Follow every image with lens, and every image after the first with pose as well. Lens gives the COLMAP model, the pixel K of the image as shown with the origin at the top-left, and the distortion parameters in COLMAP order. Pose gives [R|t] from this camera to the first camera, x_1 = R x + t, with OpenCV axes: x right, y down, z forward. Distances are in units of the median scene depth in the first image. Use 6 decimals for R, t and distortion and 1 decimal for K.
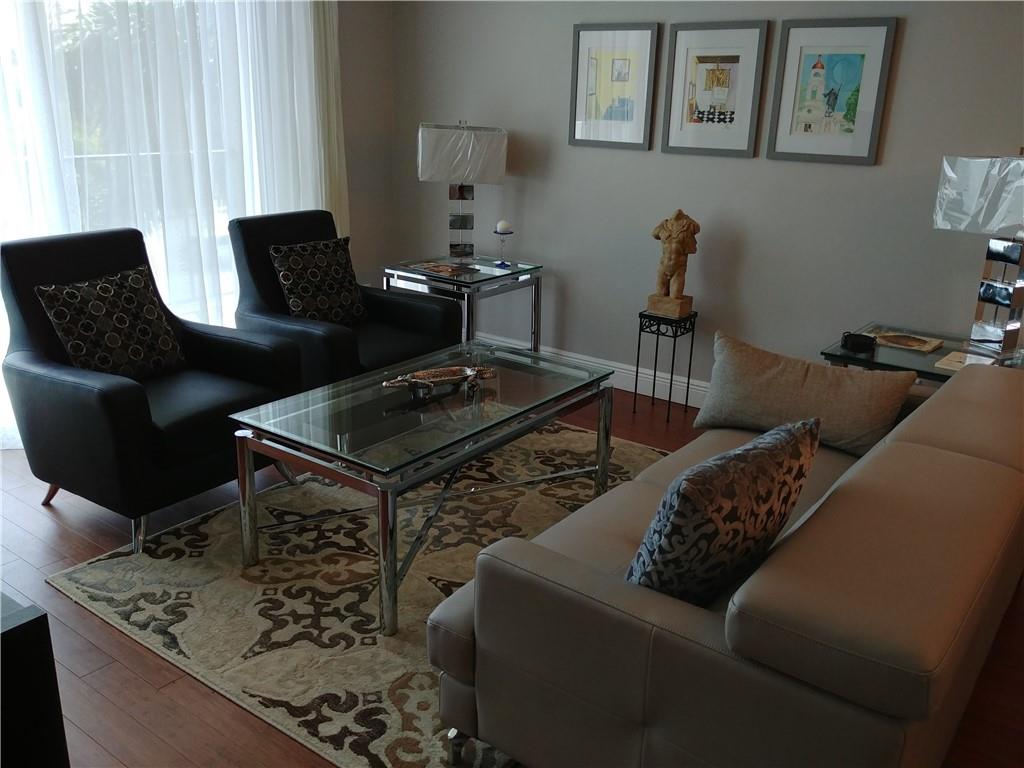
lens RADIAL K [[868.2, 0, 512.1], [0, 868.2, 382.8], [0, 0, 1]] dist [0.097501, -0.135239]
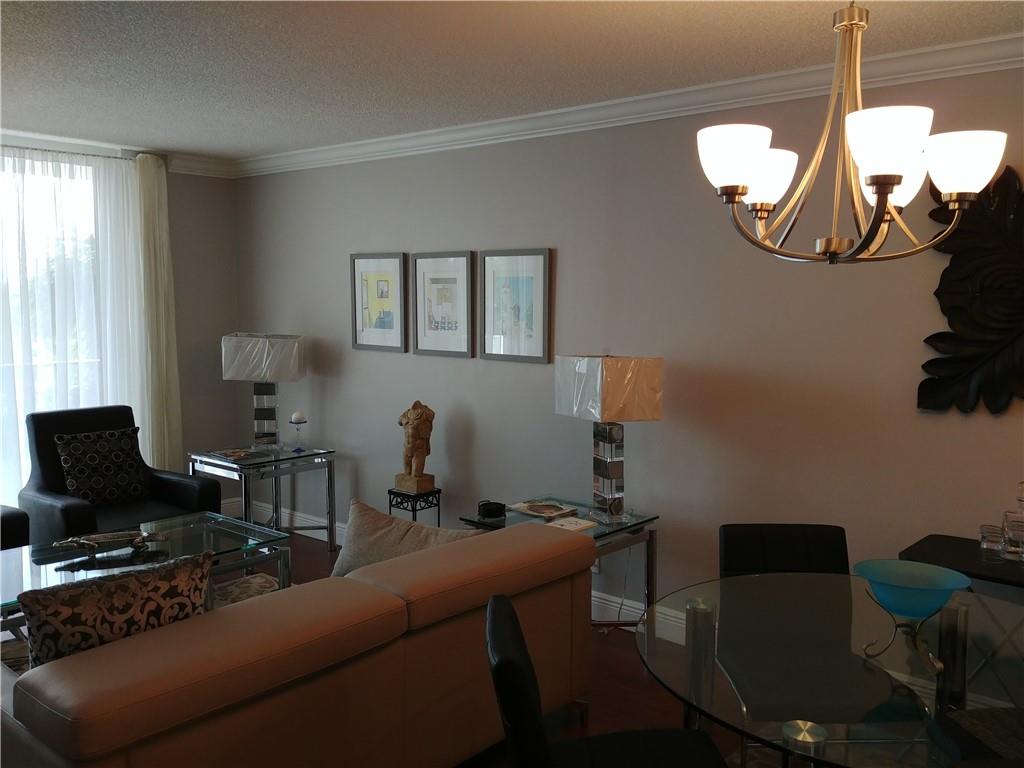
lens RADIAL K [[868.2, 0, 512.5], [0, 868.2, 383.2], [0, 0, 1]] dist [0.097501, -0.135239]
pose [[0.998426, -0.011701, -0.054847, 0.378318], [-0.000848, 0.974731, -0.223382, 0.038236], [0.056075, 0.223077, 0.973187, -0.130052]]
